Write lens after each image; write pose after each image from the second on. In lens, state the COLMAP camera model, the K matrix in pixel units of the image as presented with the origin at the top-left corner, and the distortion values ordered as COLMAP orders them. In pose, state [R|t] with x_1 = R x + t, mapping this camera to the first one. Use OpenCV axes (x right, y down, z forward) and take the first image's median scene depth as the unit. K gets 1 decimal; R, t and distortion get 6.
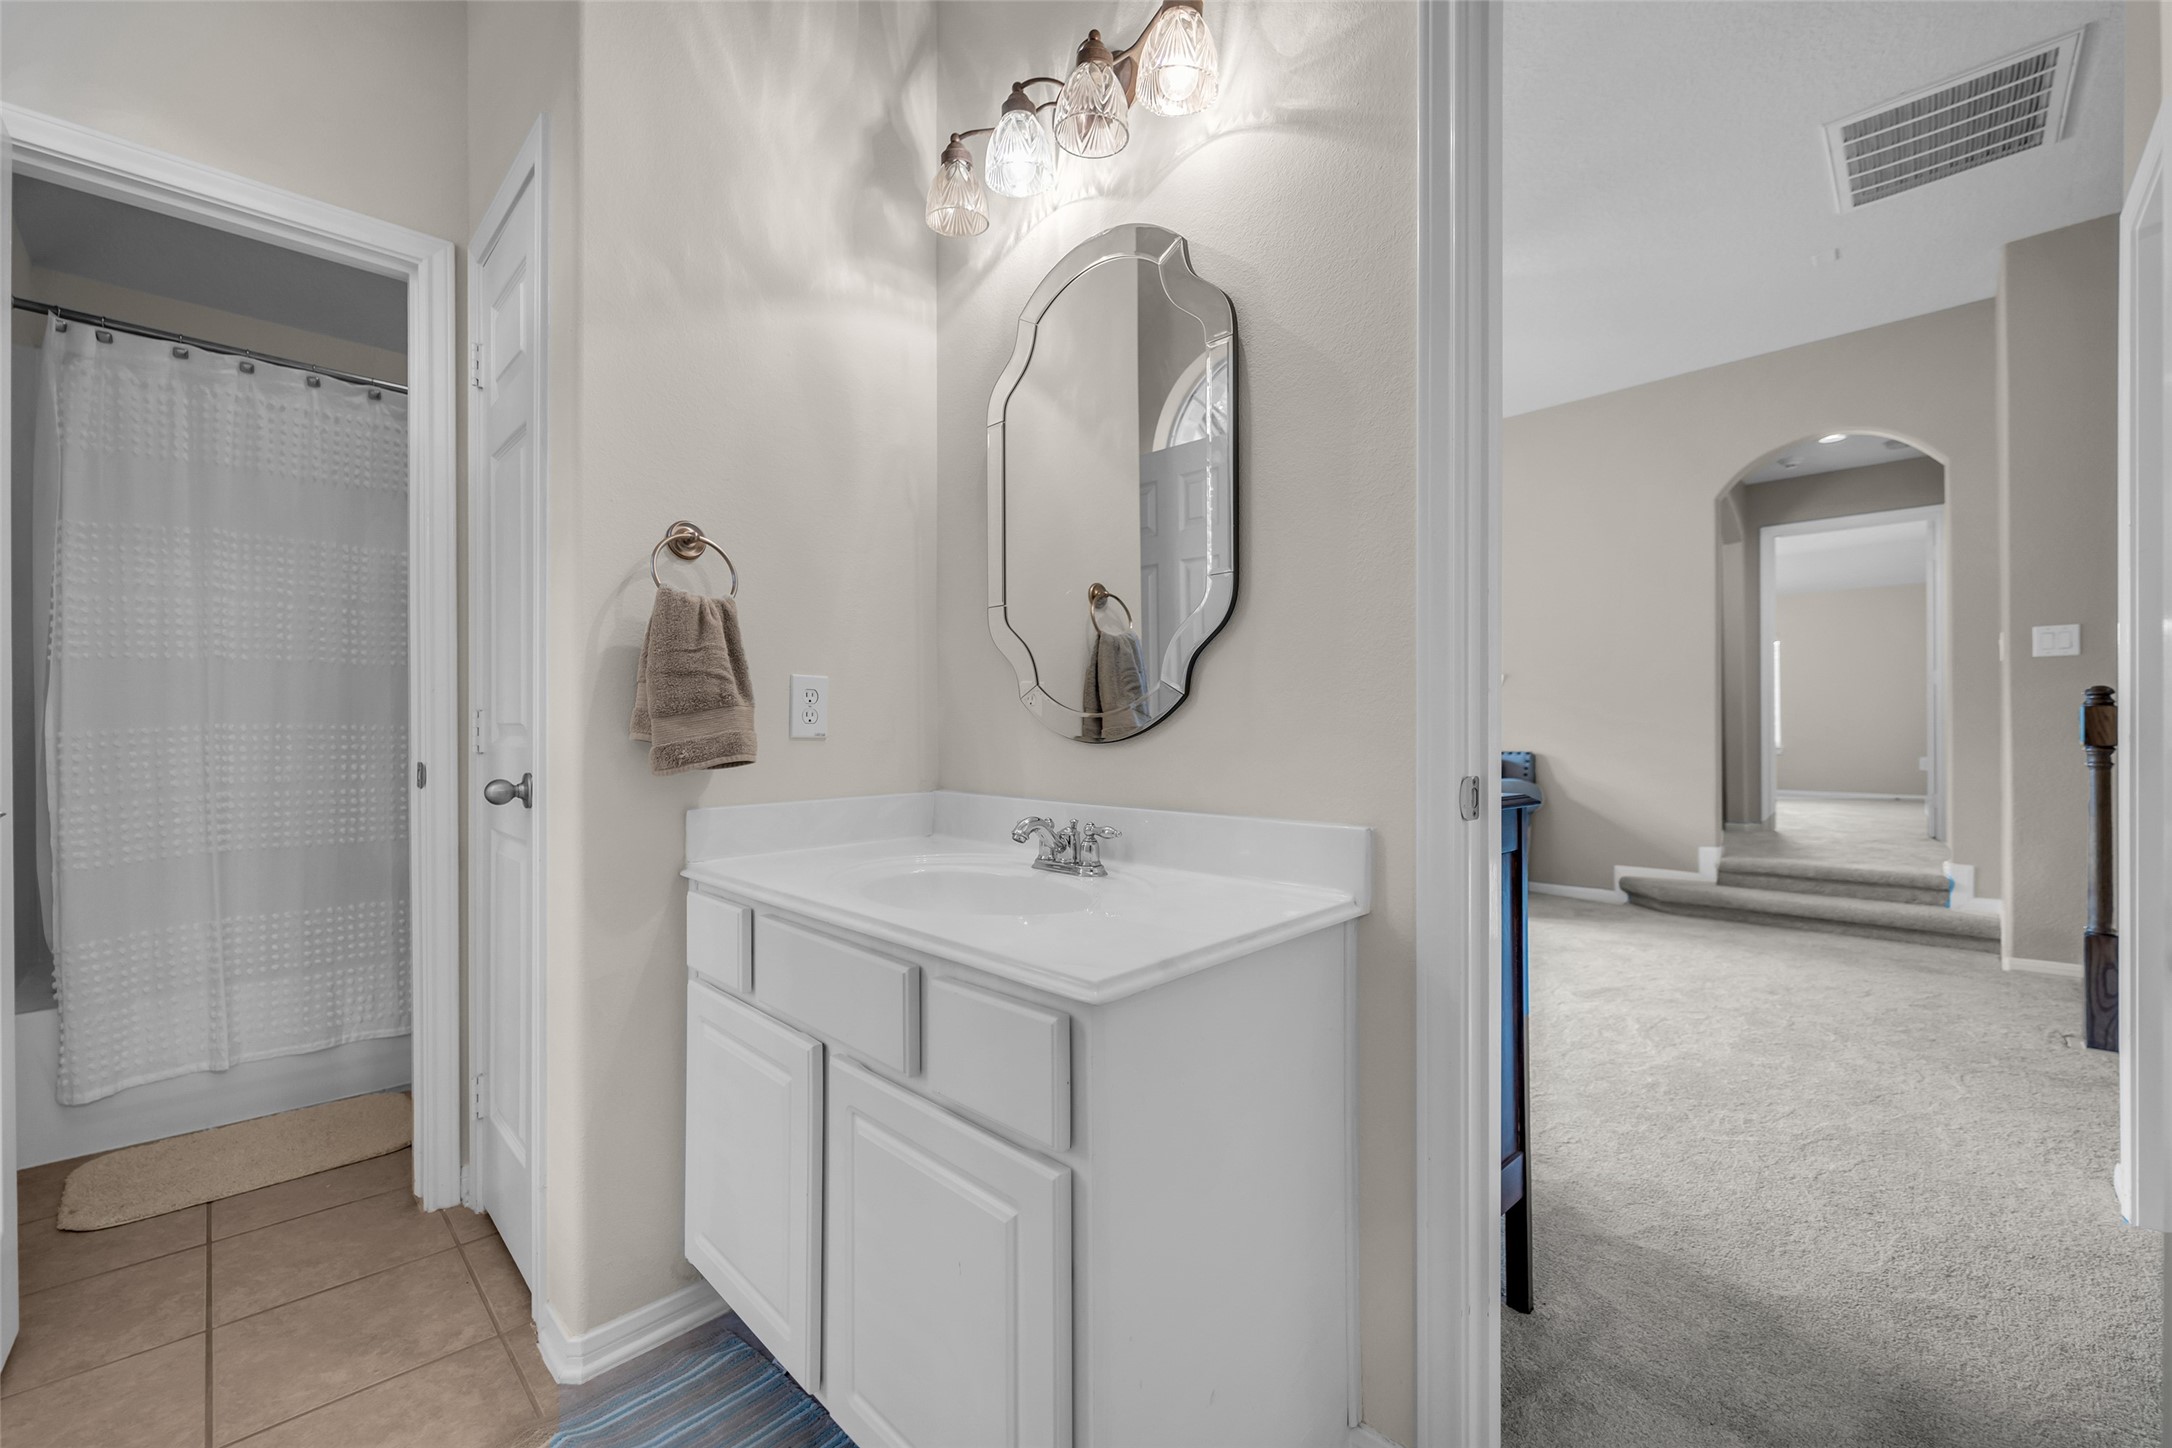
lens RADIAL K [[879.1, 0, 1075.5], [0, 879.1, 725.0], [0, 0, 1]] dist [-0.008447, 0.000121]
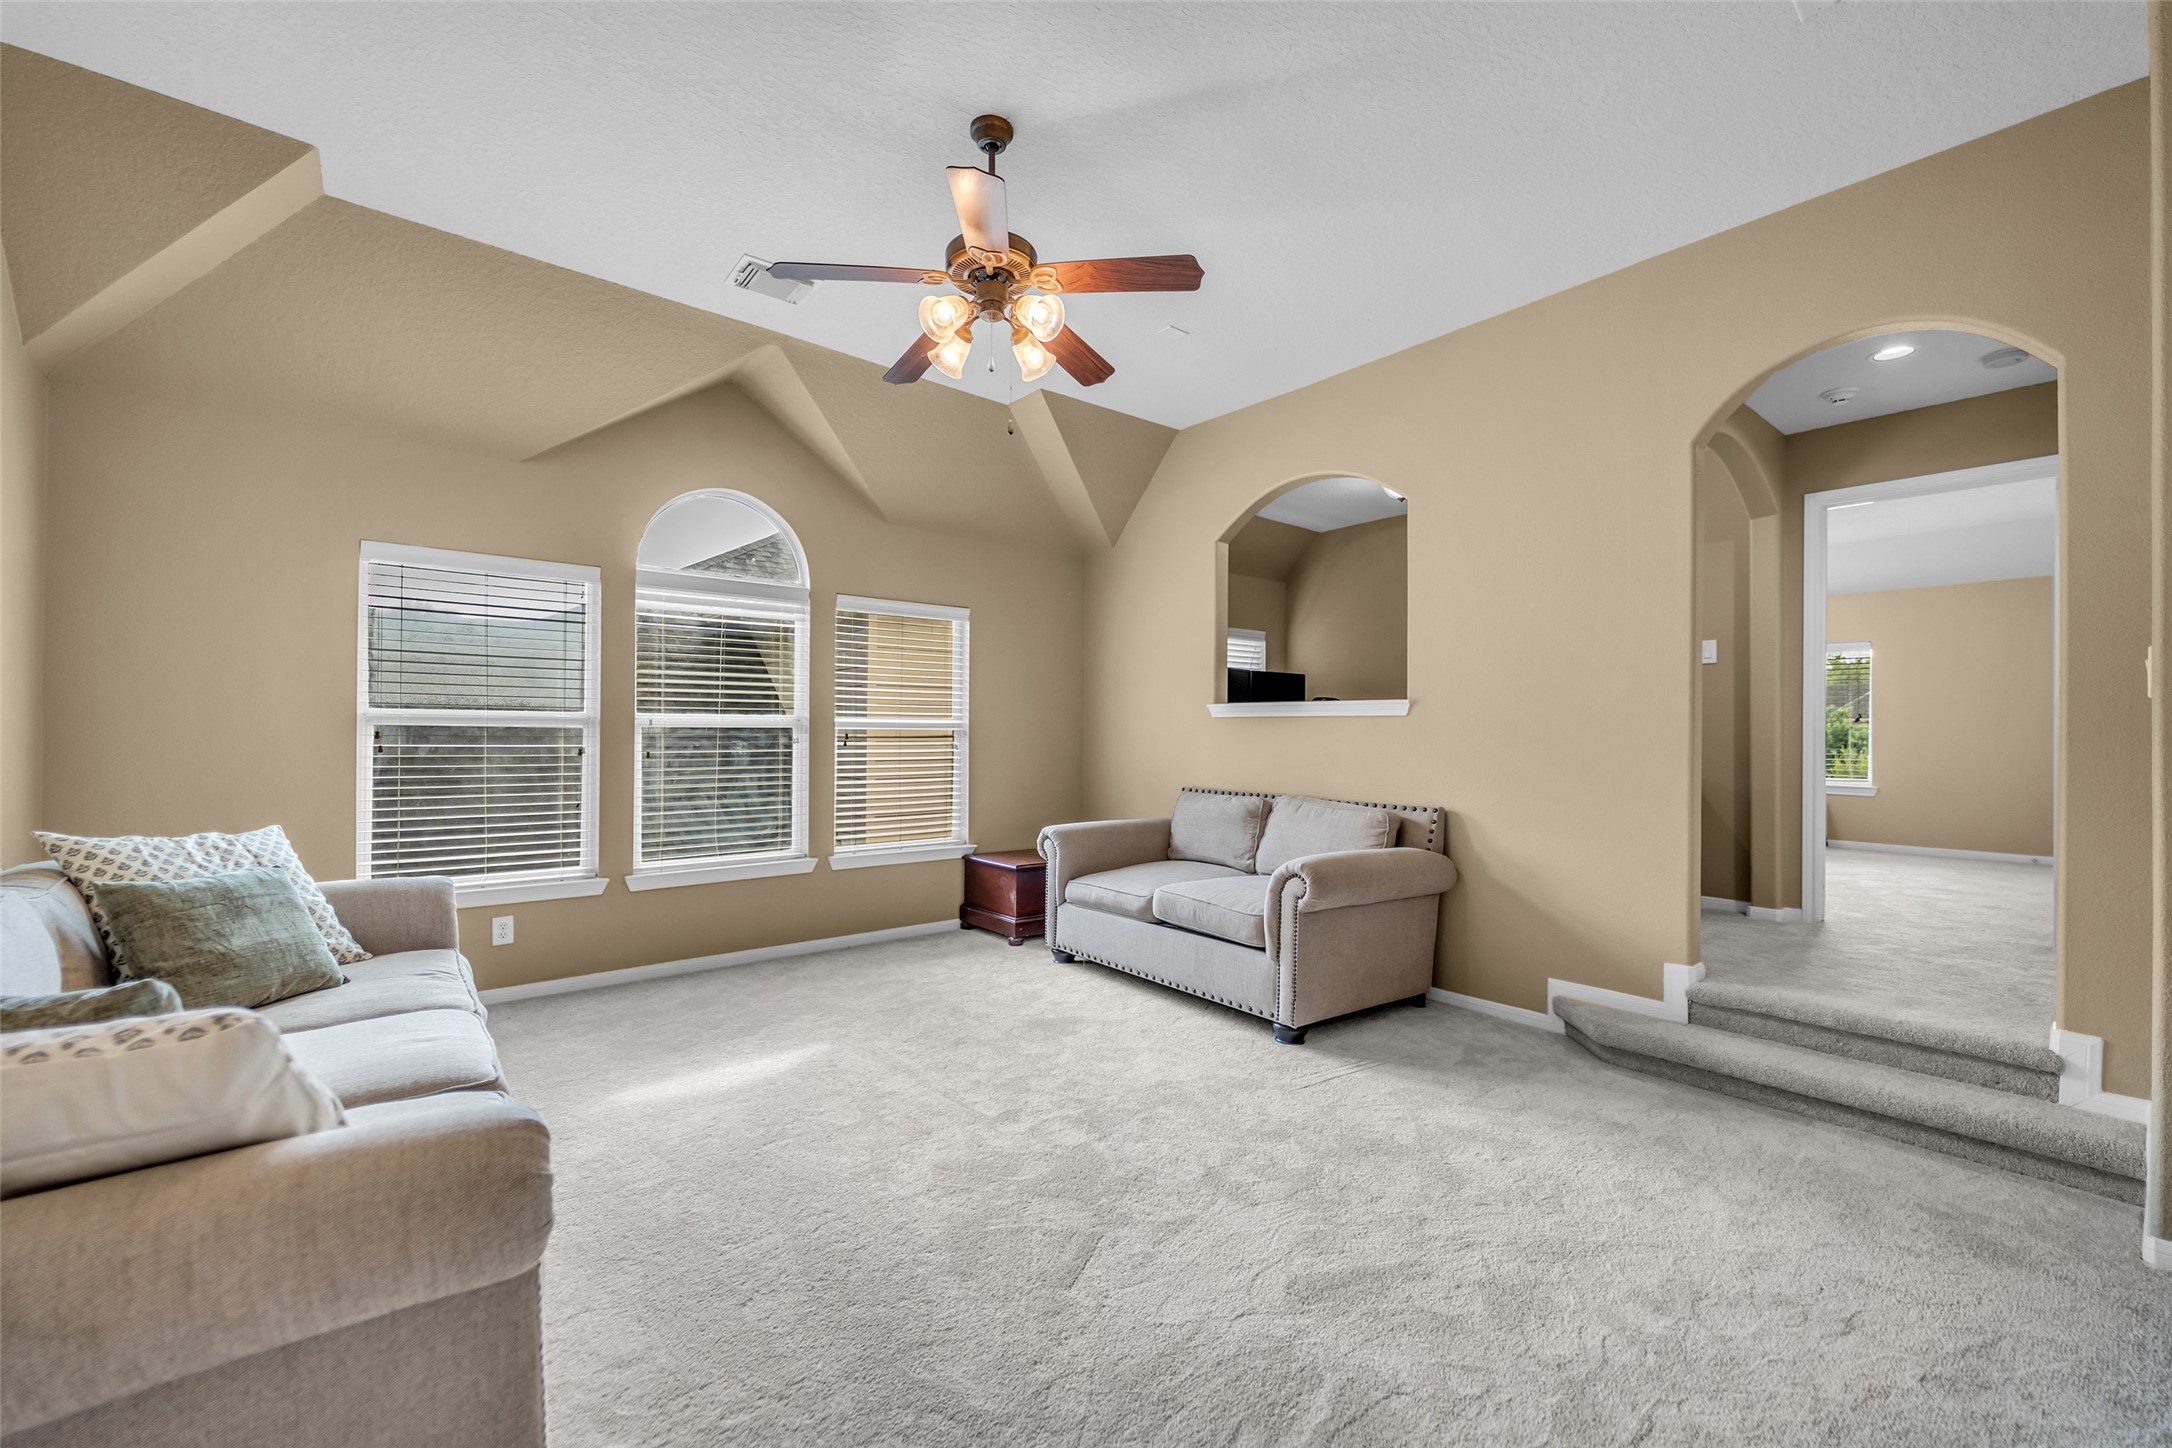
lens RADIAL K [[879.1, 0, 1086.4], [0, 879.1, 726.0], [0, 0, 1]] dist [-0.008447, 0.000121]
pose [[0.995161, 0.008130, -0.097919, 0.354537], [-0.008510, 0.999958, -0.003463, -0.037316], [0.097887, 0.004280, 0.995188, 0.304905]]
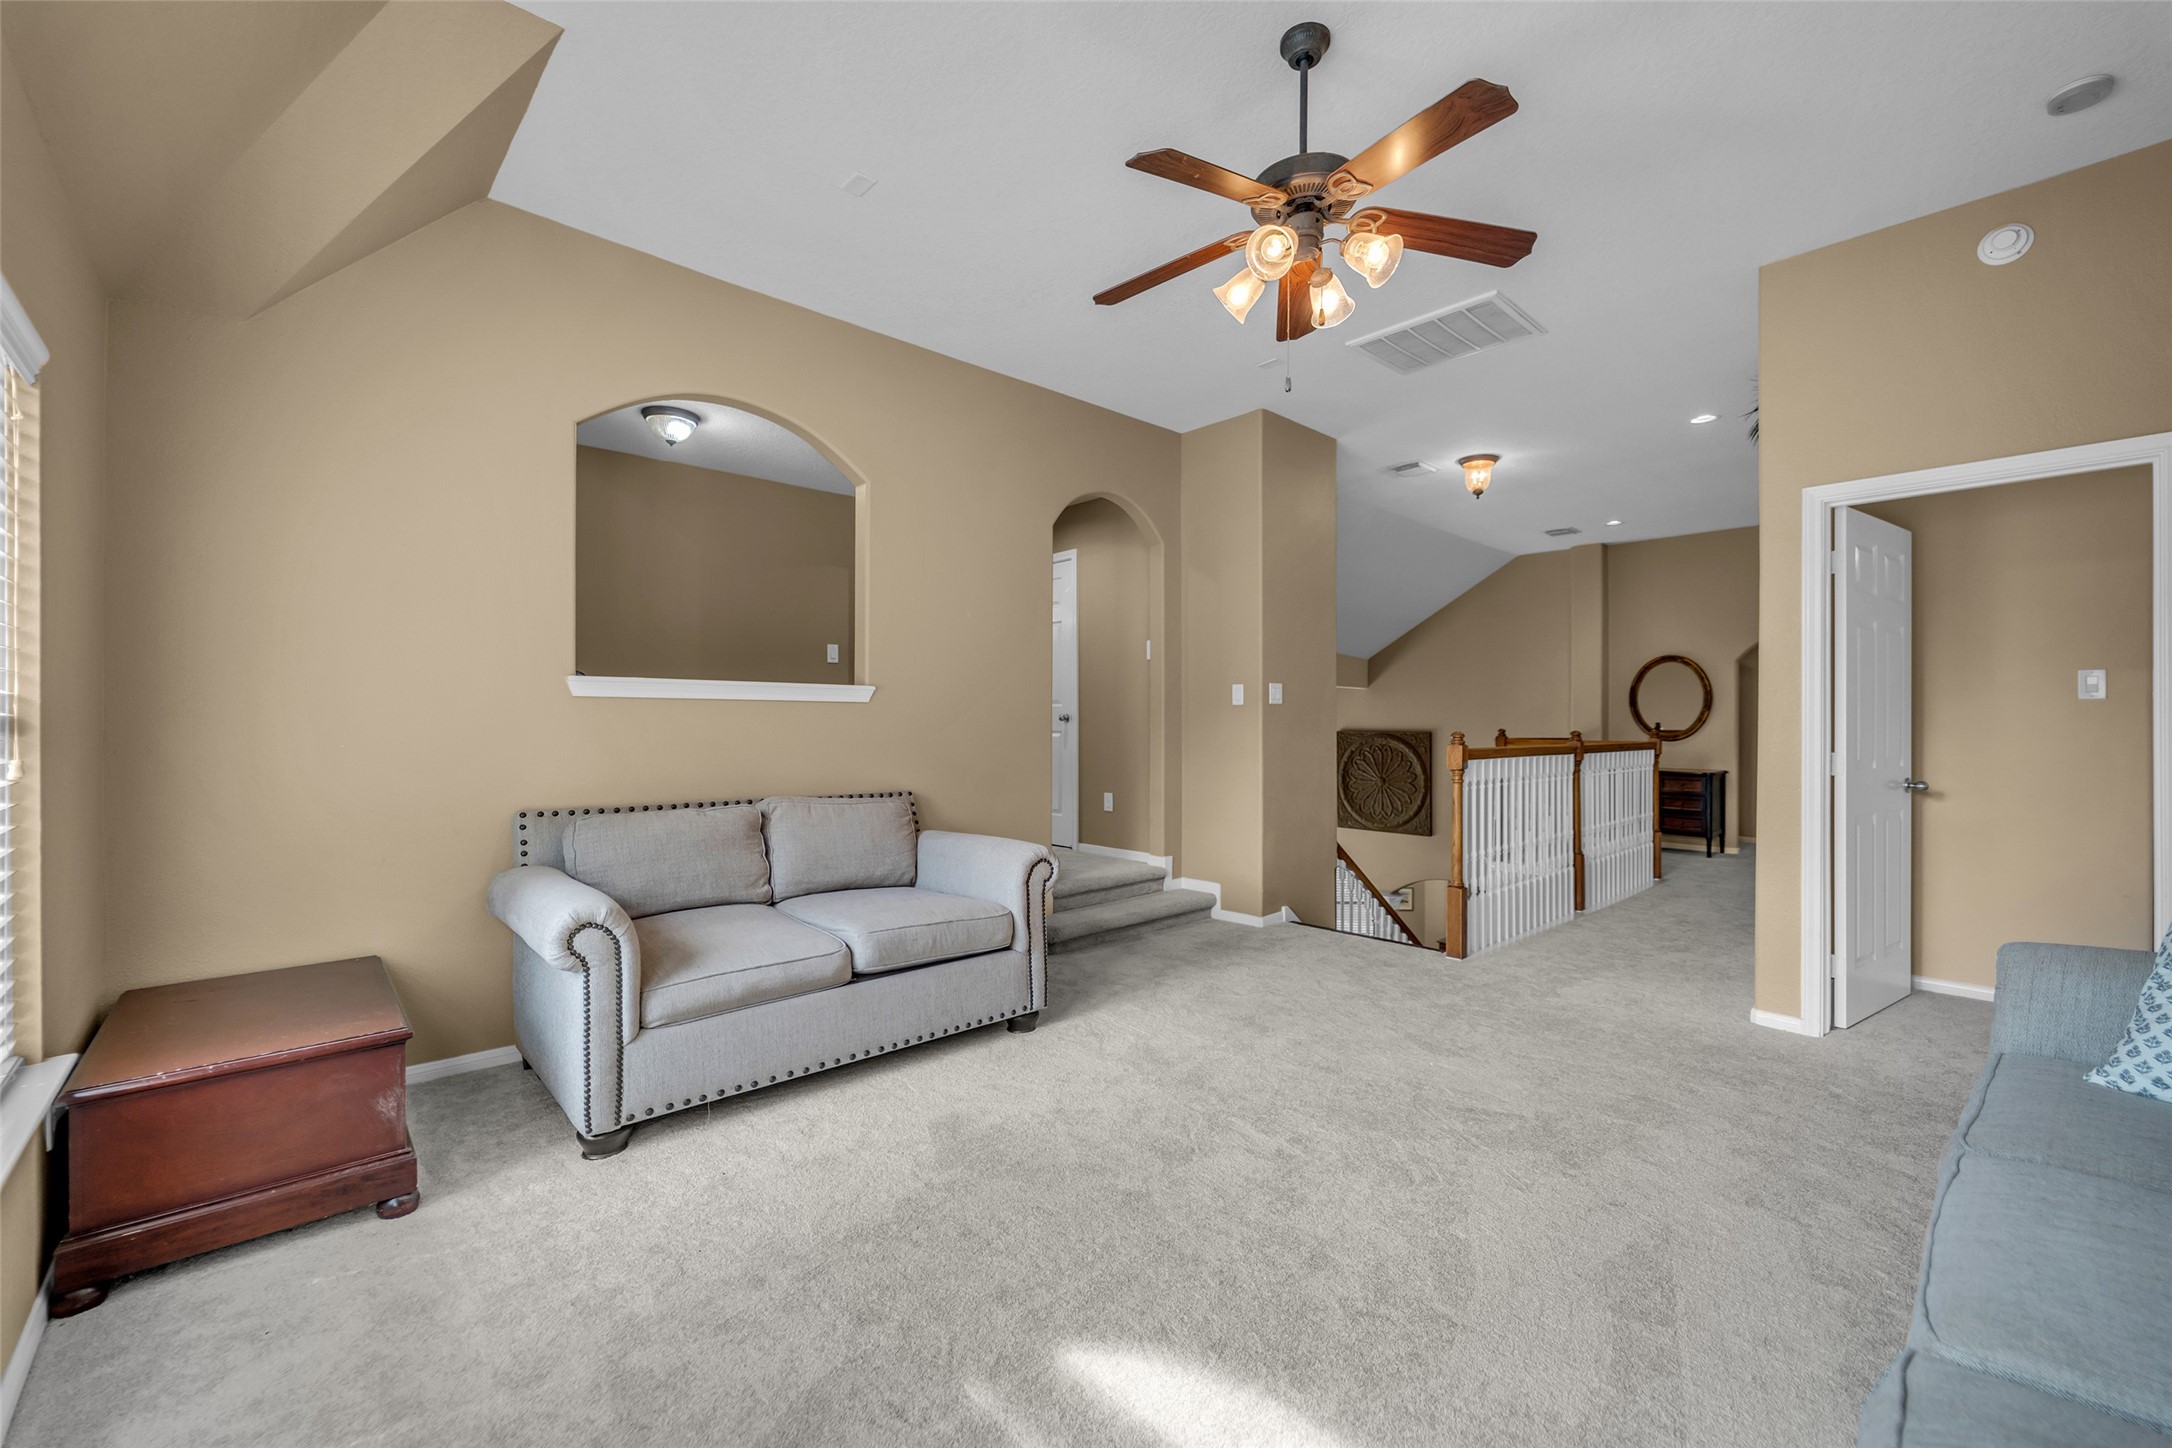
lens RADIAL K [[879.1, 0, 1073.4], [0, 879.1, 725.1], [0, 0, 1]] dist [-0.008447, 0.000121]
pose [[0.029860, 0.001163, 0.999553, -0.270098], [-0.007470, 0.999972, -0.000940, -0.030801], [-0.999526, -0.007438, 0.029867, 0.983521]]
